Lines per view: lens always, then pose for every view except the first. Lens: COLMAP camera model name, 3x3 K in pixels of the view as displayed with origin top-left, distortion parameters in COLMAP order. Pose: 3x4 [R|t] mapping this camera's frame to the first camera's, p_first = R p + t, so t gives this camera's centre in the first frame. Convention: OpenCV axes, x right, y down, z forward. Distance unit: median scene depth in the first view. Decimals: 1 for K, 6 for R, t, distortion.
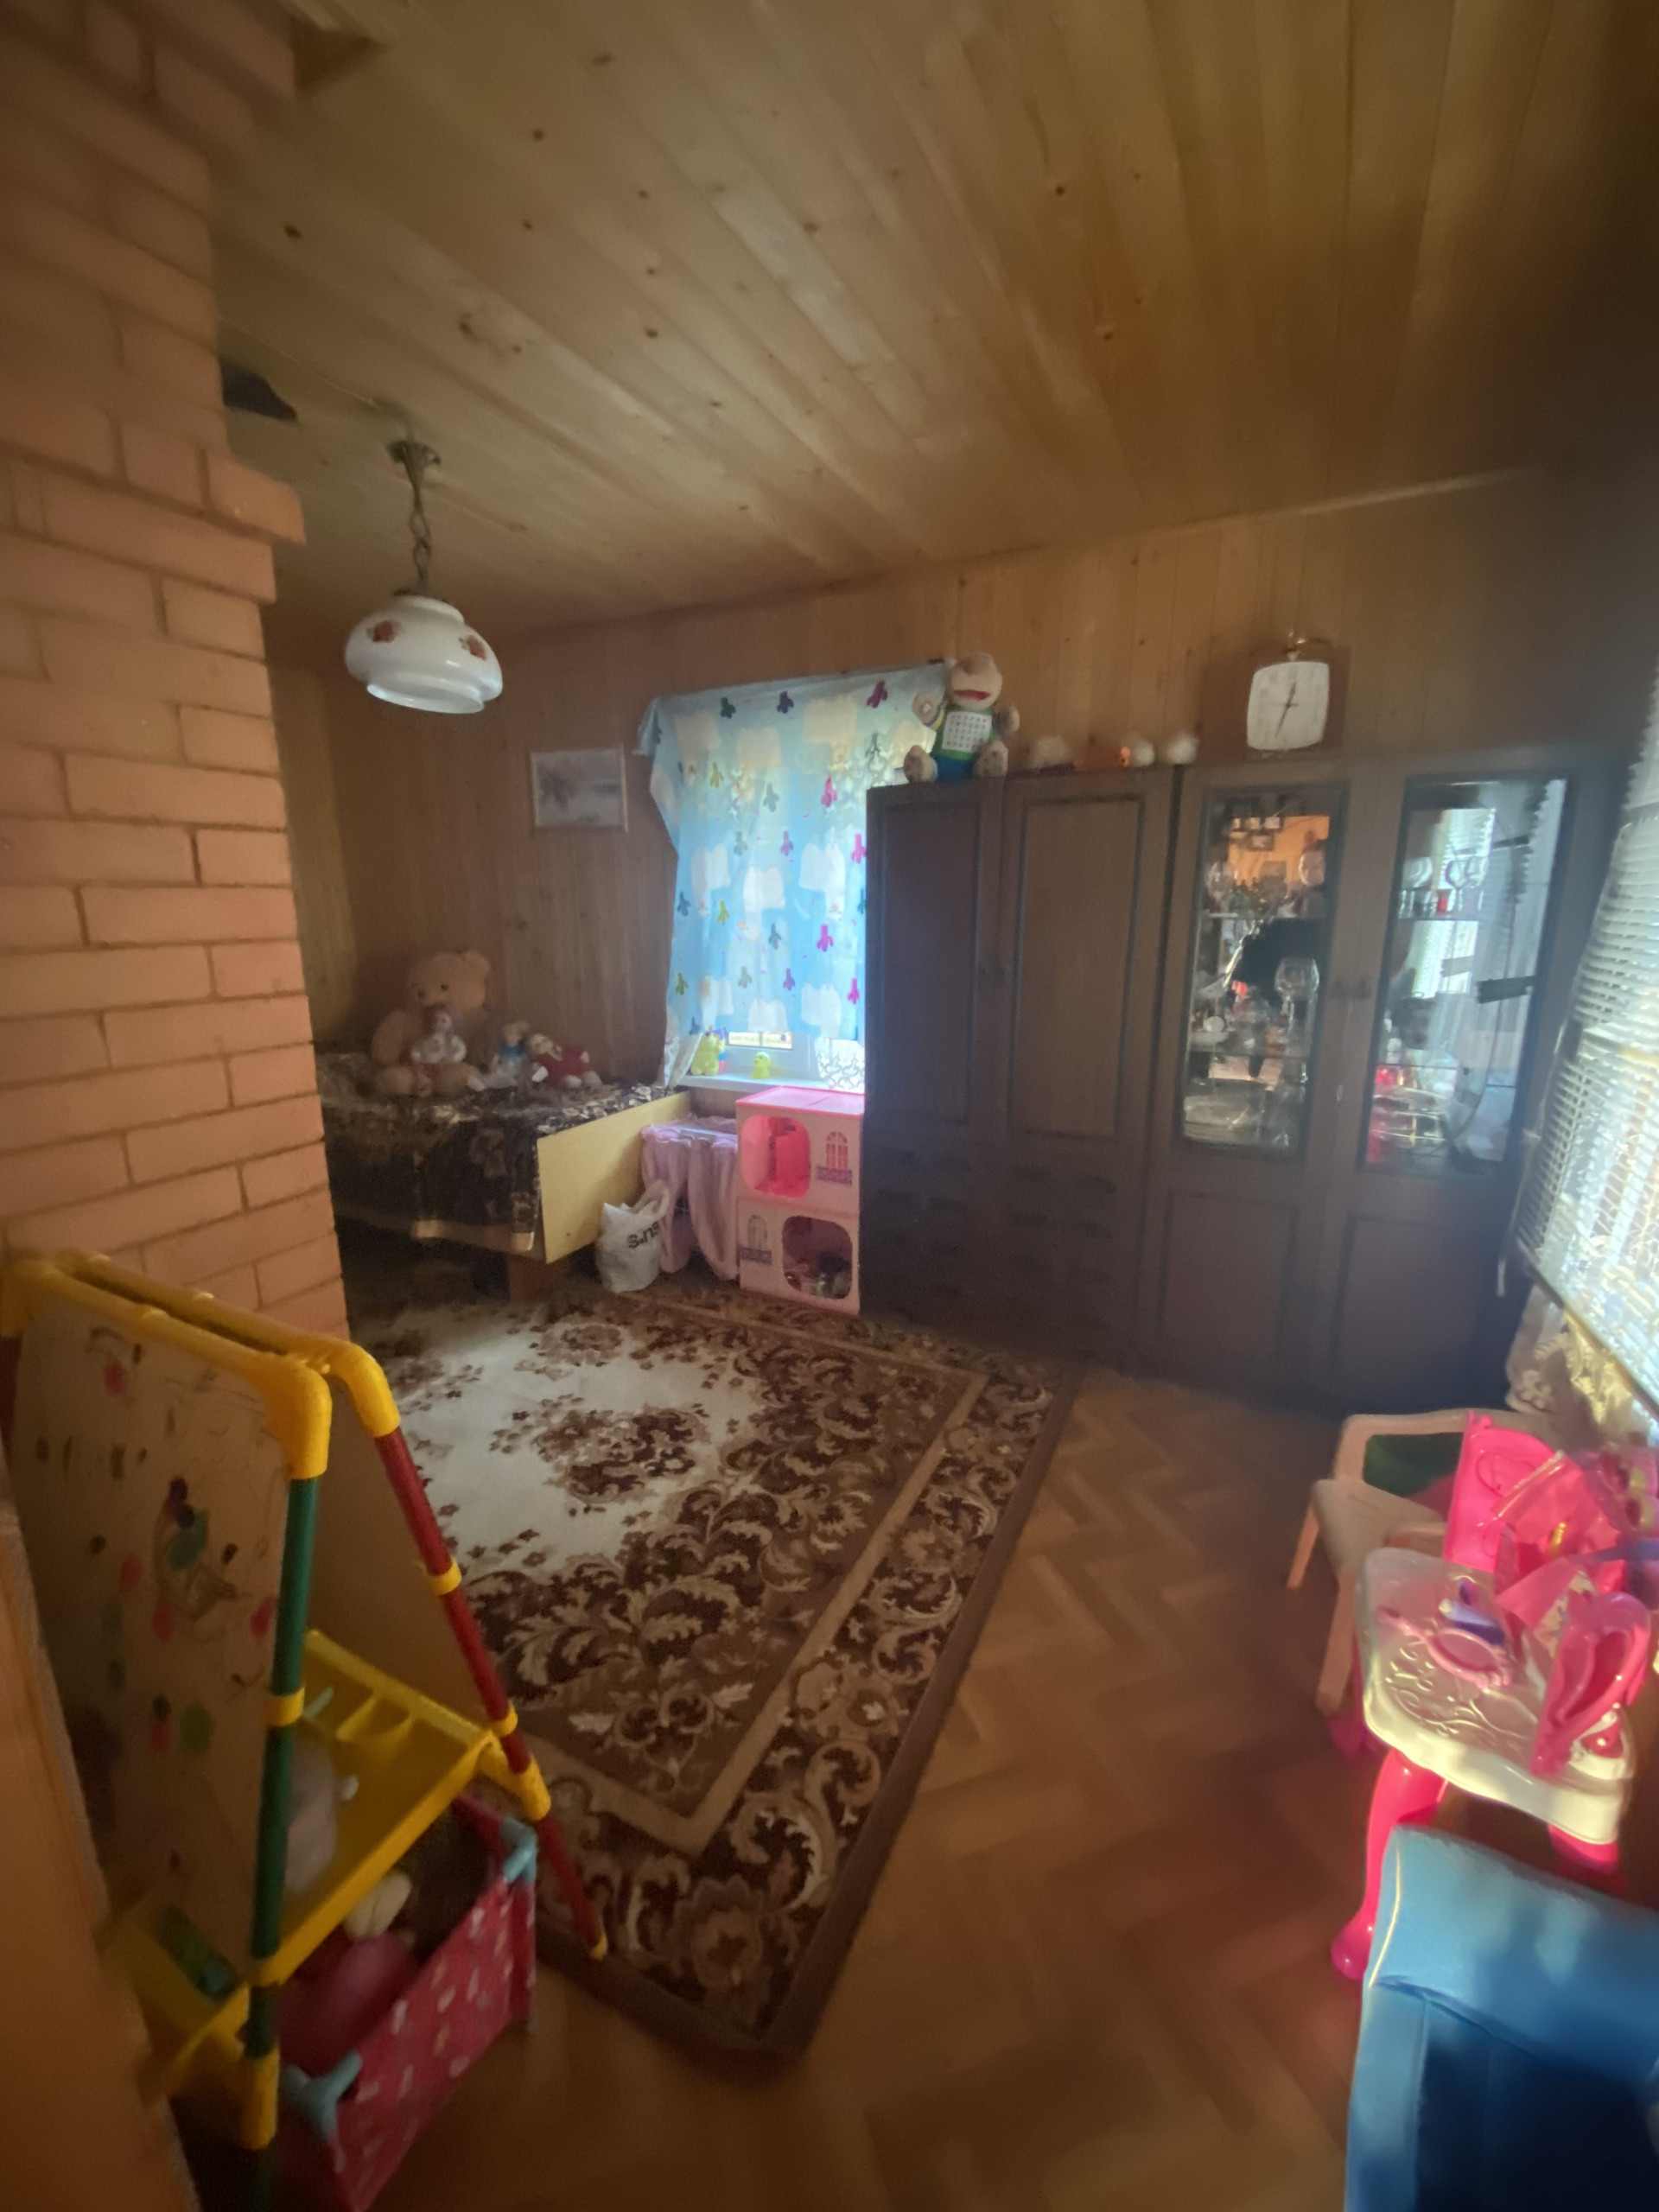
lens RADIAL K [[902.5, 0, 820.6], [0, 902.5, 1084.7], [0, 0, 1]] dist [0.005711, -0.012688]
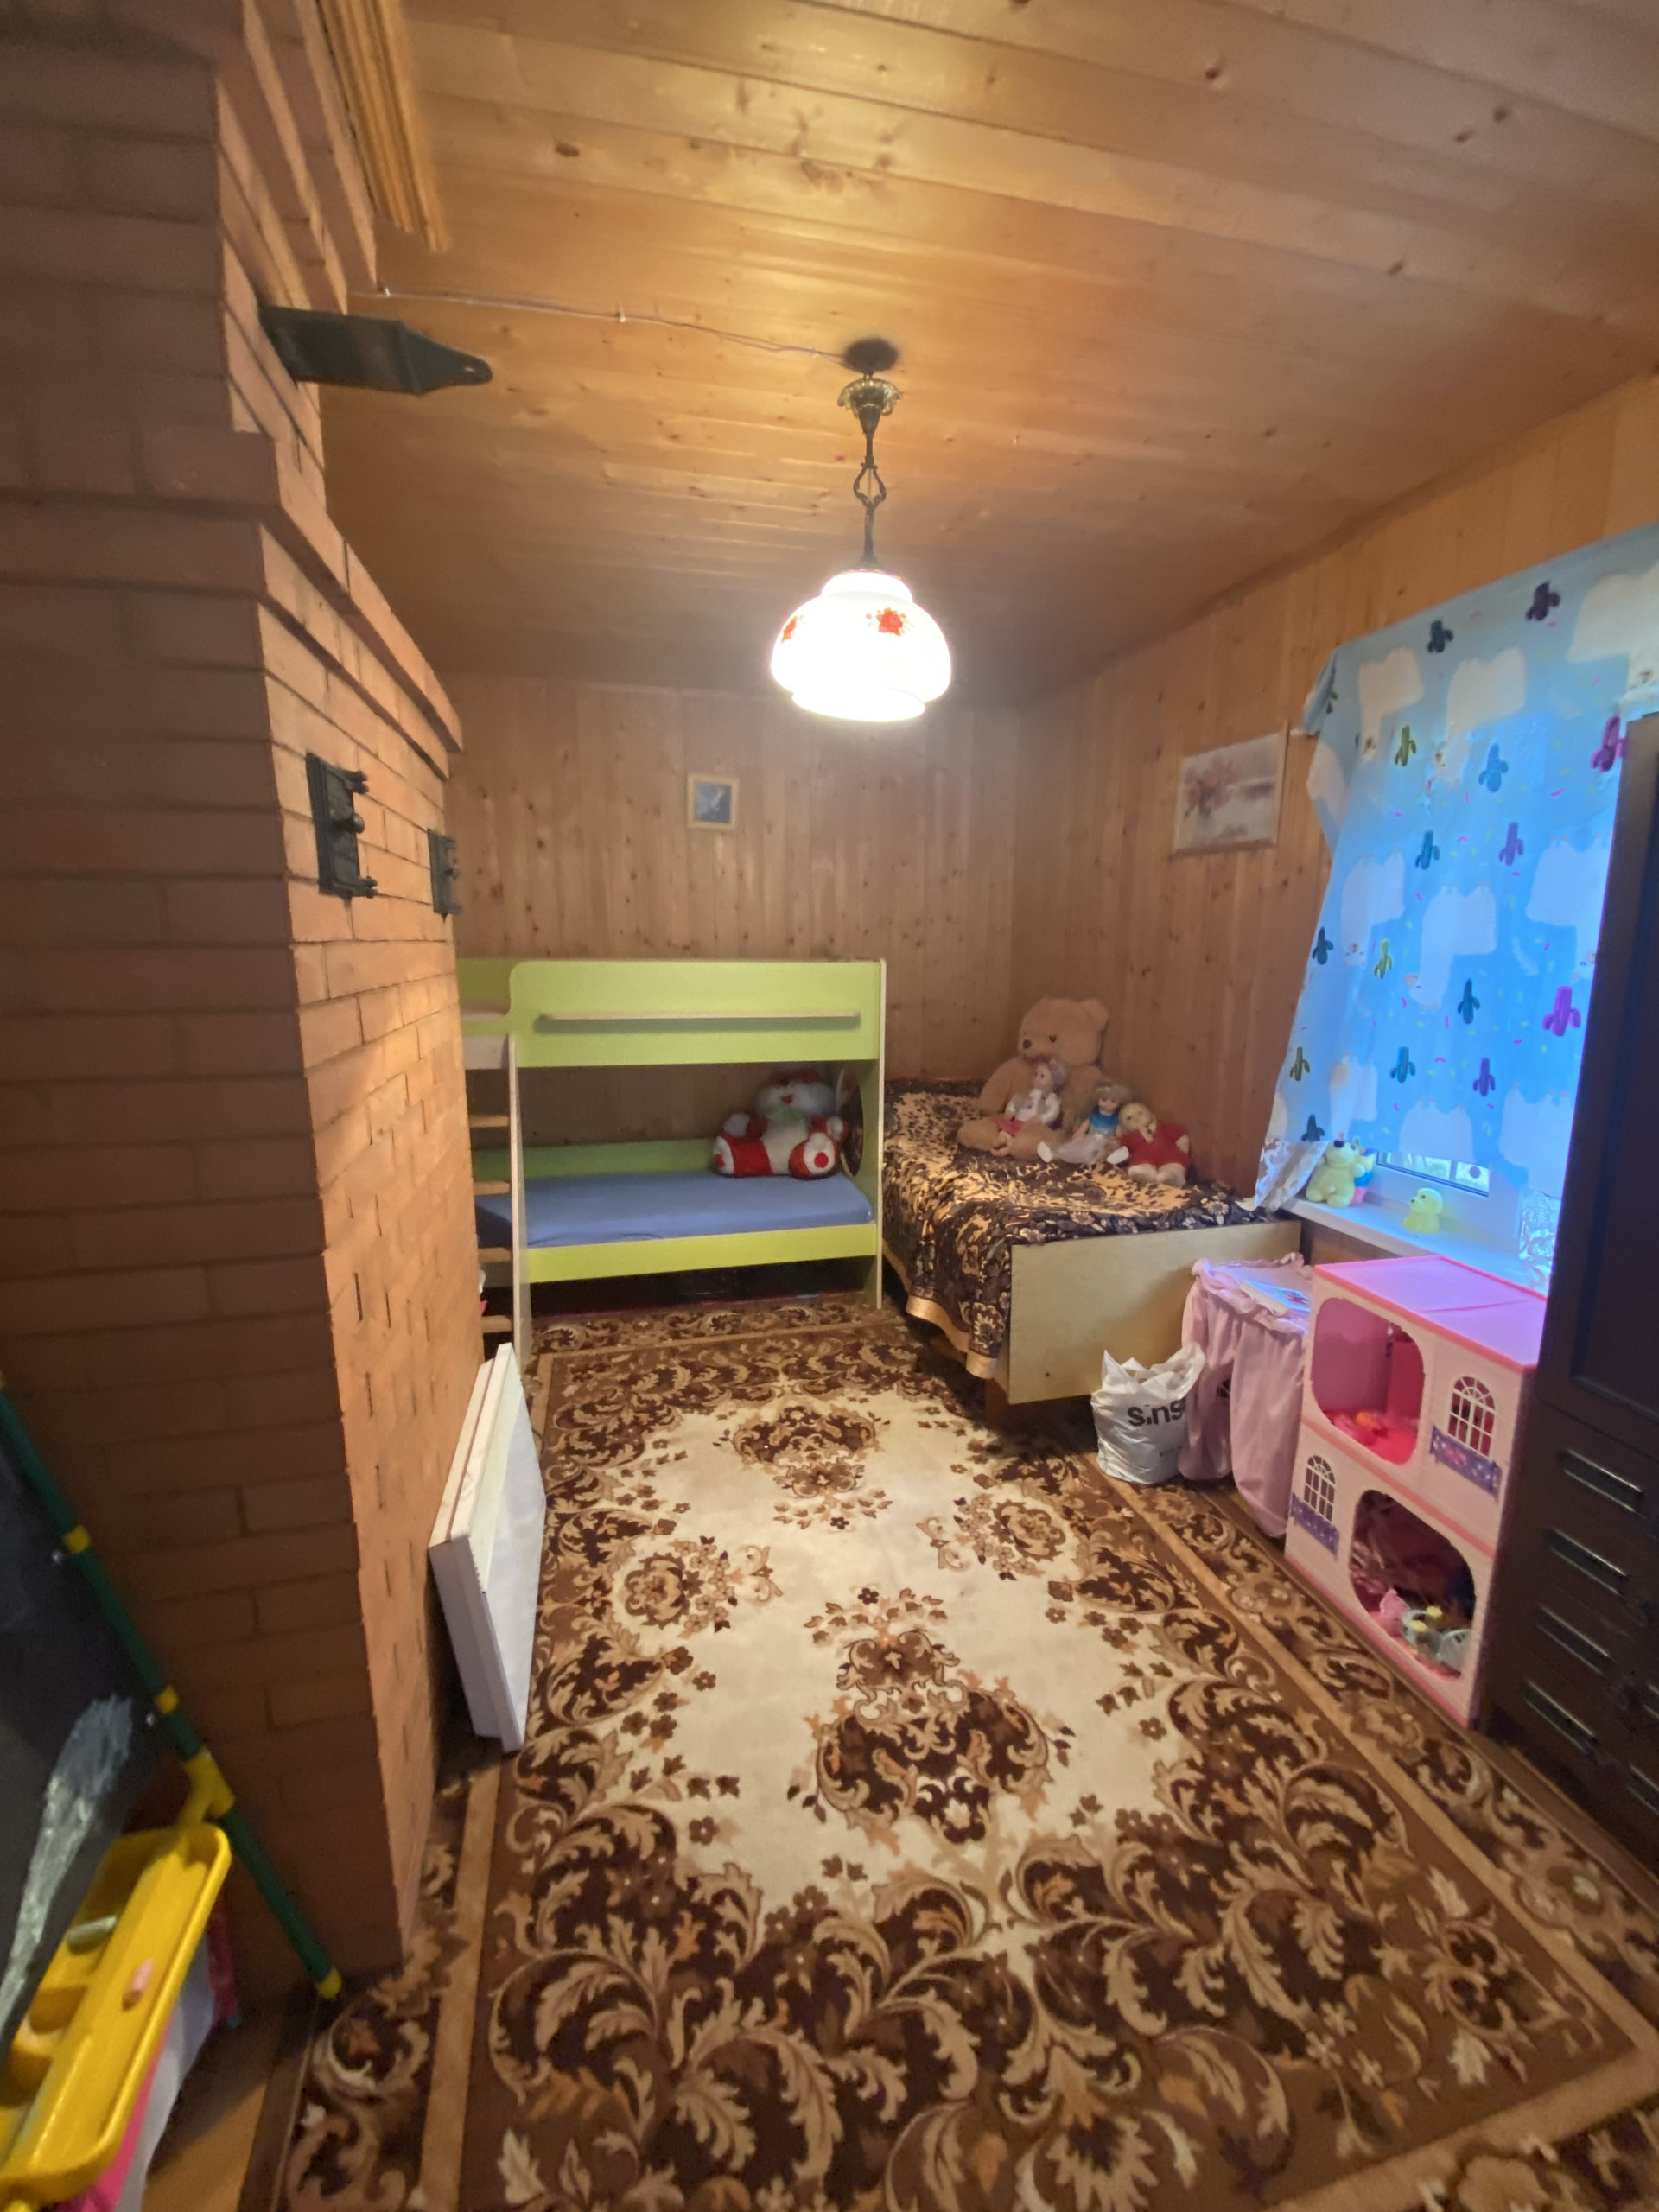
lens RADIAL K [[902.5, 0, 811.8], [0, 902.5, 1083.6], [0, 0, 1]] dist [0.005711, -0.012688]
pose [[0.639472, 0.120107, -0.759375, 0.177666], [-0.146118, 0.988705, 0.033332, -0.093597], [0.754802, 0.089643, 0.649799, 0.405065]]
